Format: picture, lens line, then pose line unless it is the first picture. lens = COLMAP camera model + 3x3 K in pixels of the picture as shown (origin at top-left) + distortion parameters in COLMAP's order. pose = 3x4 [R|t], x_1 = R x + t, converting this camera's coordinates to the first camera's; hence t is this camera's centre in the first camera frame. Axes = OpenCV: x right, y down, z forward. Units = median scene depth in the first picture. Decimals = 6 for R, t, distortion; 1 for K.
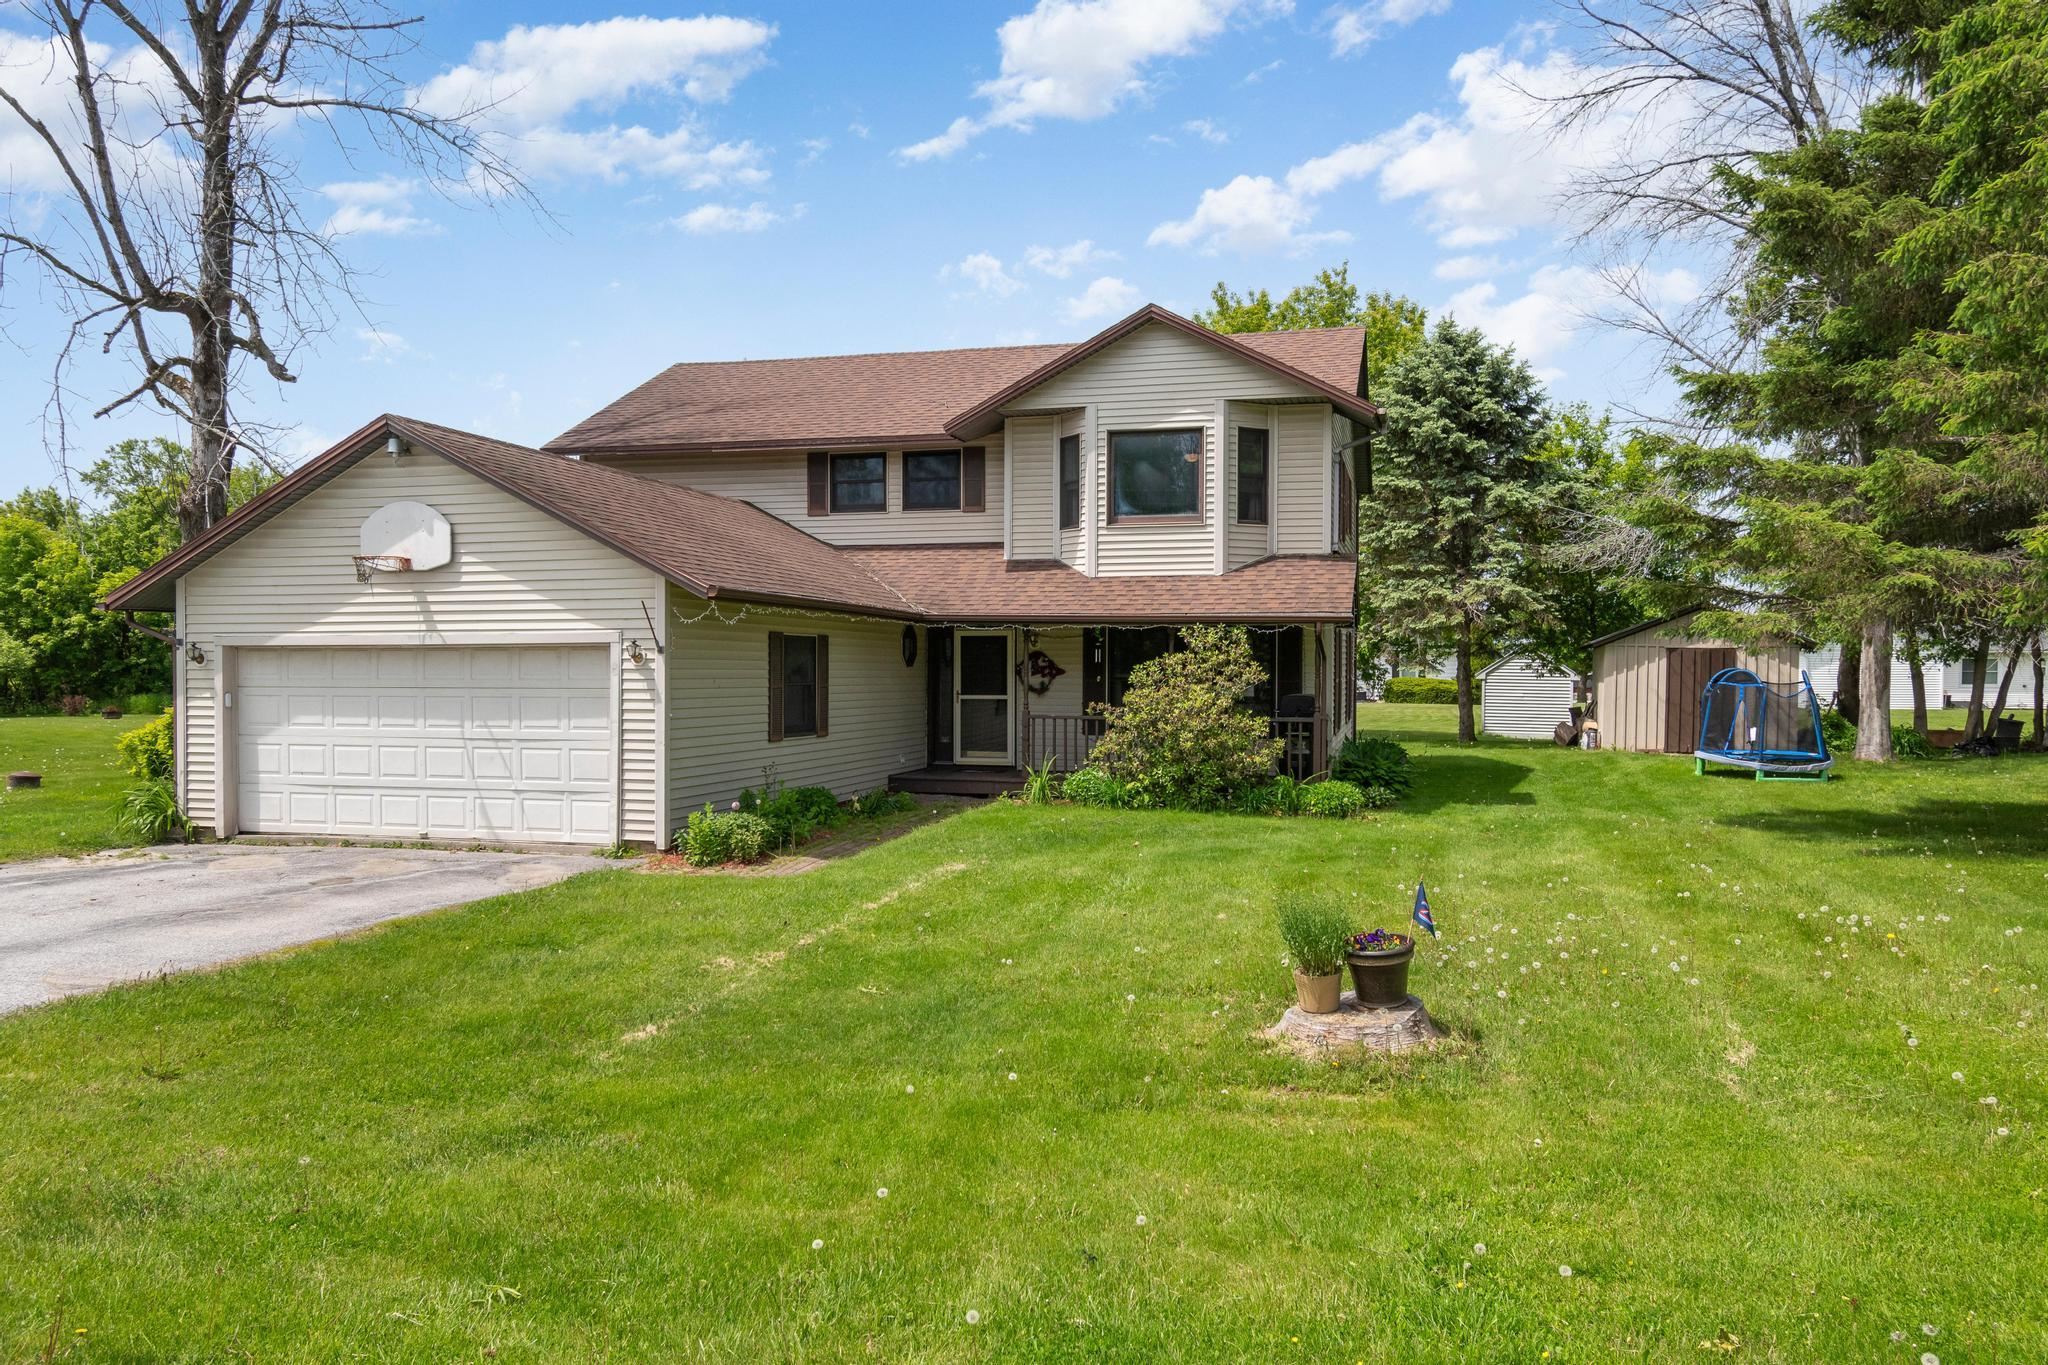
lens RADIAL K [[1403.3, 0, 1022.1], [0, 1403.3, 687.1], [0, 0, 1]] dist [-0.002746, 0.001462]
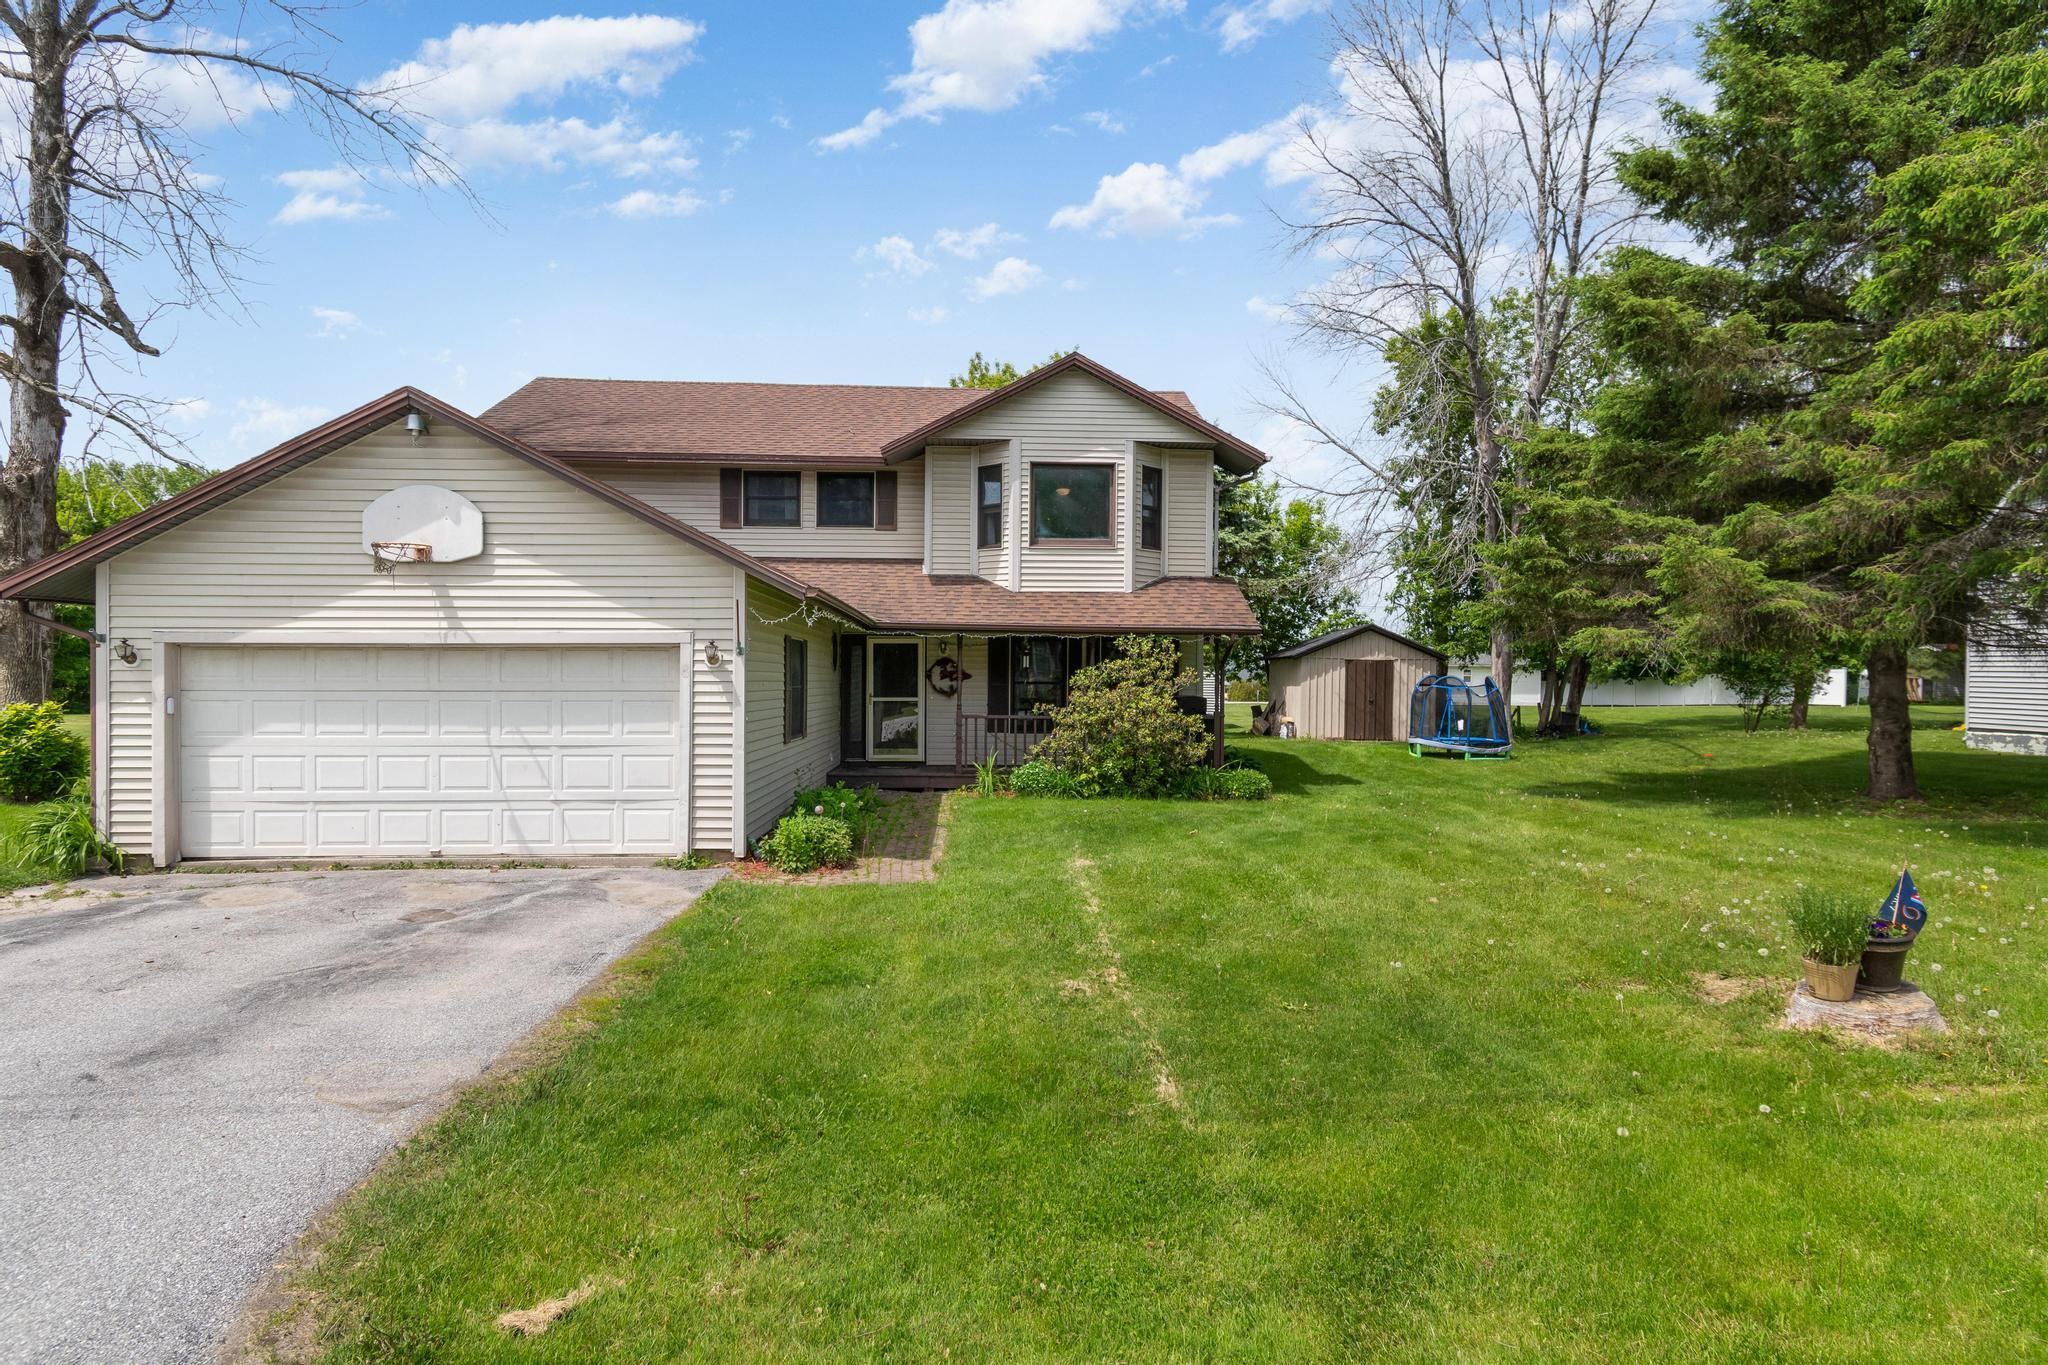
lens RADIAL K [[1126.0, 0, 1023.6], [0, 1126.0, 682.7], [0, 0, 1]] dist [-0.002999, -0.000523]
pose [[0.950905, 0.000045, 0.309483, -0.243442], [0.002387, 0.999969, -0.007480, 0.001224], [-0.309473, 0.007852, 0.950876, 0.156955]]
